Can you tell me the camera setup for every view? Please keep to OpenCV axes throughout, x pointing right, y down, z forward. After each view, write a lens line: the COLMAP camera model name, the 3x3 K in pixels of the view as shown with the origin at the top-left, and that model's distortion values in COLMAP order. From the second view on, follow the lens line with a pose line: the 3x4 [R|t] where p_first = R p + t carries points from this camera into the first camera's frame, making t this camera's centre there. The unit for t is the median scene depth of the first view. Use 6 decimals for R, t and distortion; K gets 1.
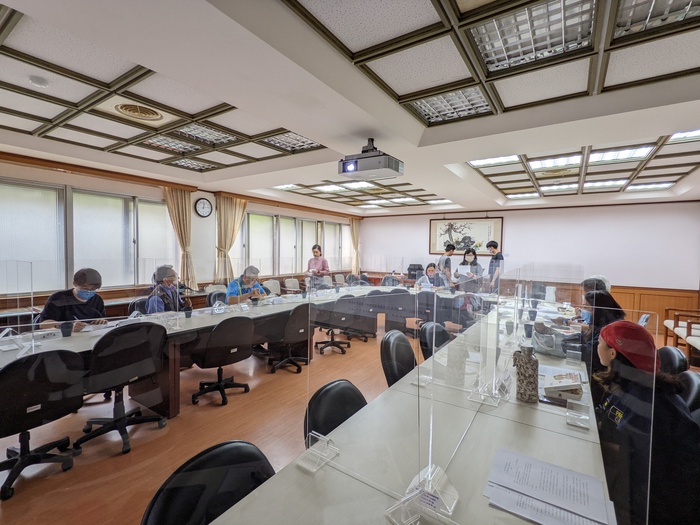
lens RADIAL K [[333.4, 0, 353.1], [0, 333.4, 263.1], [0, 0, 1]] dist [-0.004509, -0.000495]
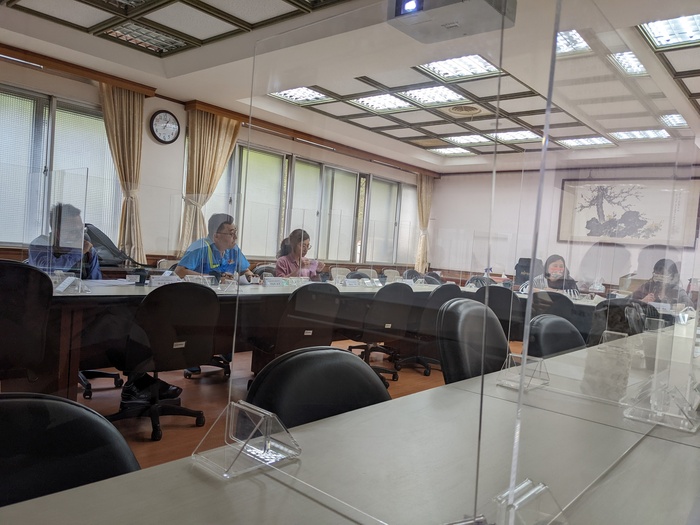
lens RADIAL K [[555.5, 0, 354.7], [0, 555.5, 267.1], [0, 0, 1]] dist [0.054276, -0.059535]
pose [[0.990423, 0.062214, -0.123251, 0.028925], [-0.063930, 0.997904, -0.010021, 0.098453], [0.122369, 0.017804, 0.992325, 0.089267]]
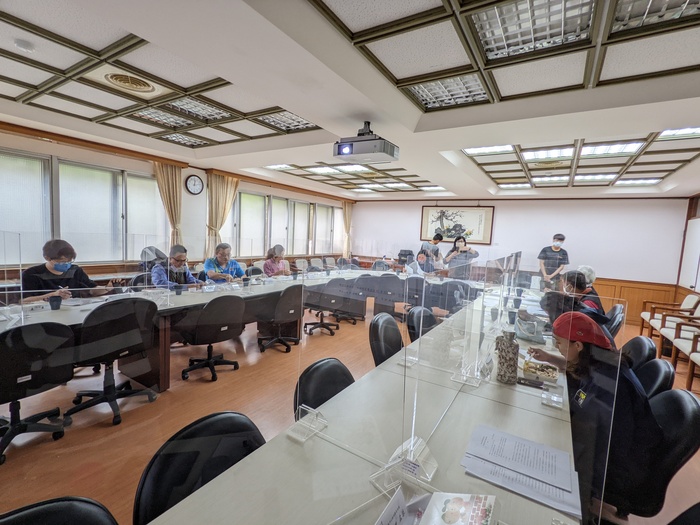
lens RADIAL K [[333.4, 0, 353.3], [0, 333.4, 262.8], [0, 0, 1]] dist [-0.004509, -0.000495]
pose [[0.998967, 0.034329, 0.029766, -0.002522], [-0.035695, 0.998275, 0.046613, 0.001563], [-0.028115, -0.047627, 0.998469, -0.008713]]
